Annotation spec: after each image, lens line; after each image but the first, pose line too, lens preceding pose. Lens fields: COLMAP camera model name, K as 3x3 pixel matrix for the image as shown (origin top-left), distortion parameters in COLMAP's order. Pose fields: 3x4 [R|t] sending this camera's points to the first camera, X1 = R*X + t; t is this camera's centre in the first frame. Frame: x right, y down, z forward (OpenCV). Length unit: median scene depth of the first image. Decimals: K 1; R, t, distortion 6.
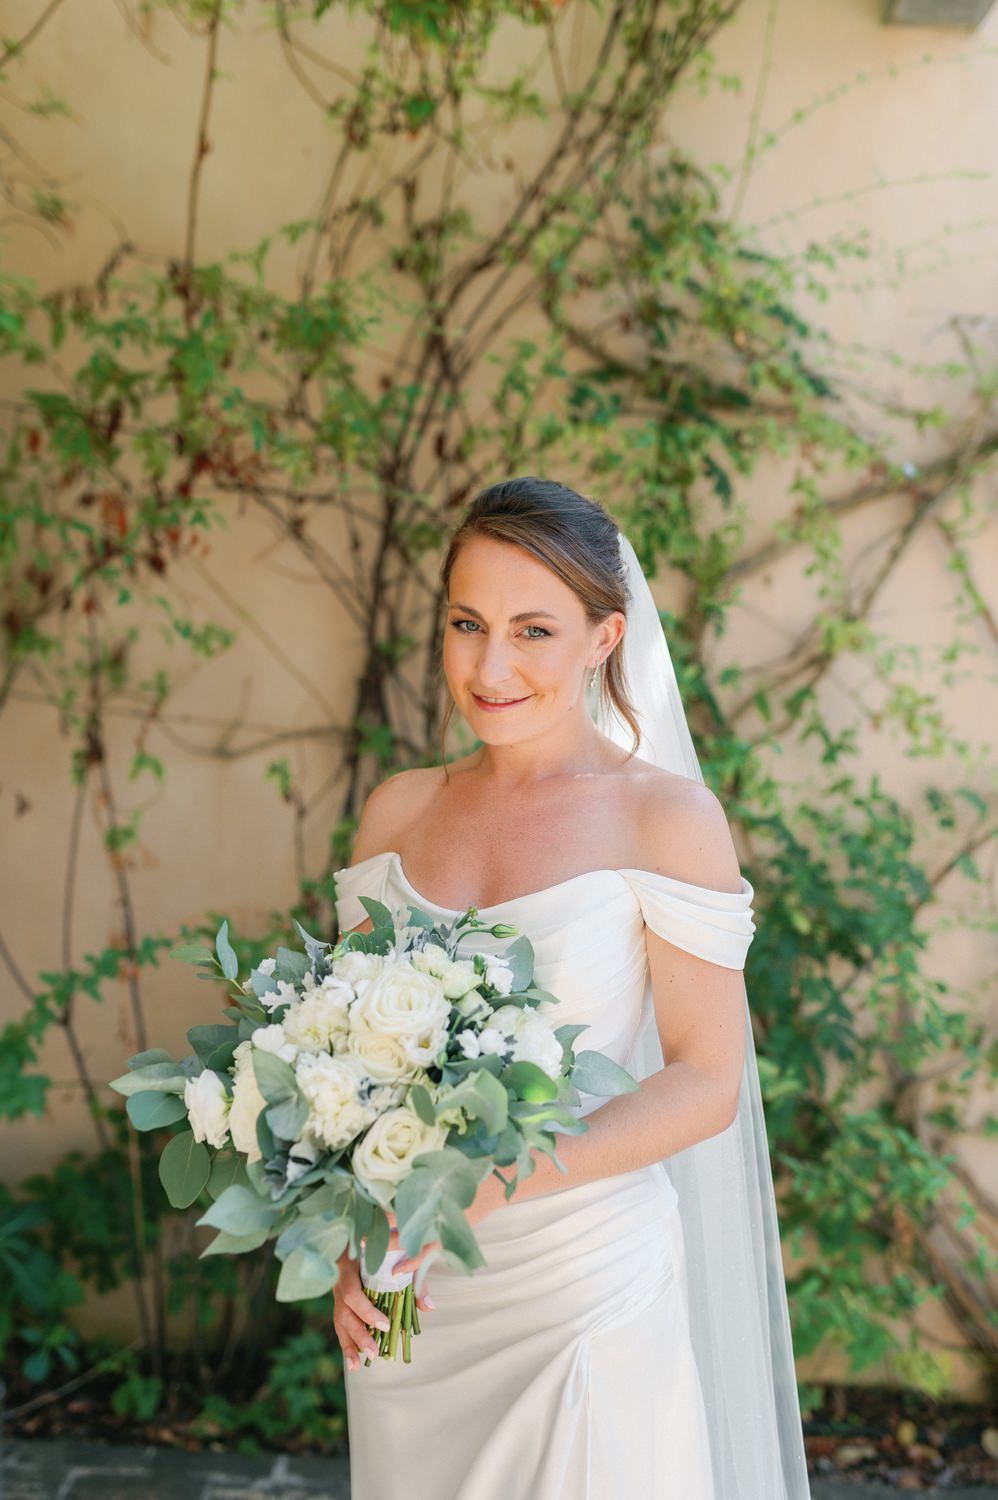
lens RADIAL K [[2027.9, 0, 530.6], [0, 2027.9, 743.2], [0, 0, 1]] dist [-0.000806, 0.004403]
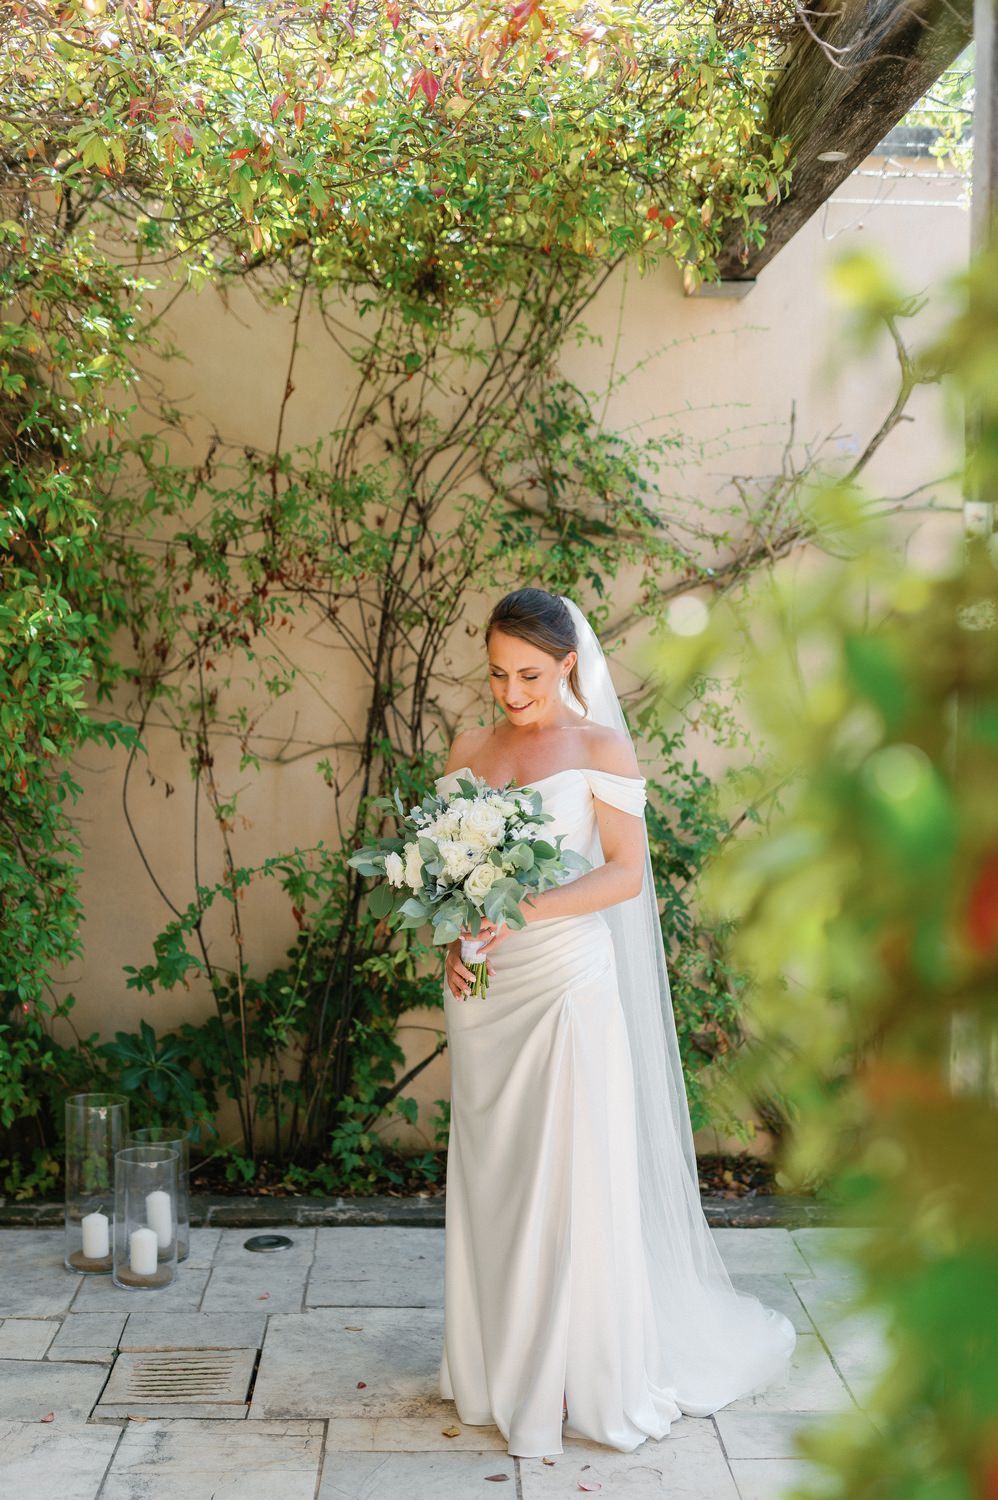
lens RADIAL K [[2100.3, 0, 495.8], [0, 2100.3, 796.2], [0, 0, 1]] dist [0.019689, -0.027719]
pose [[0.996906, -0.026430, 0.074024, -0.113689], [0.028501, 0.999227, -0.027066, 0.086095], [-0.073251, 0.029092, 0.996889, -0.657996]]
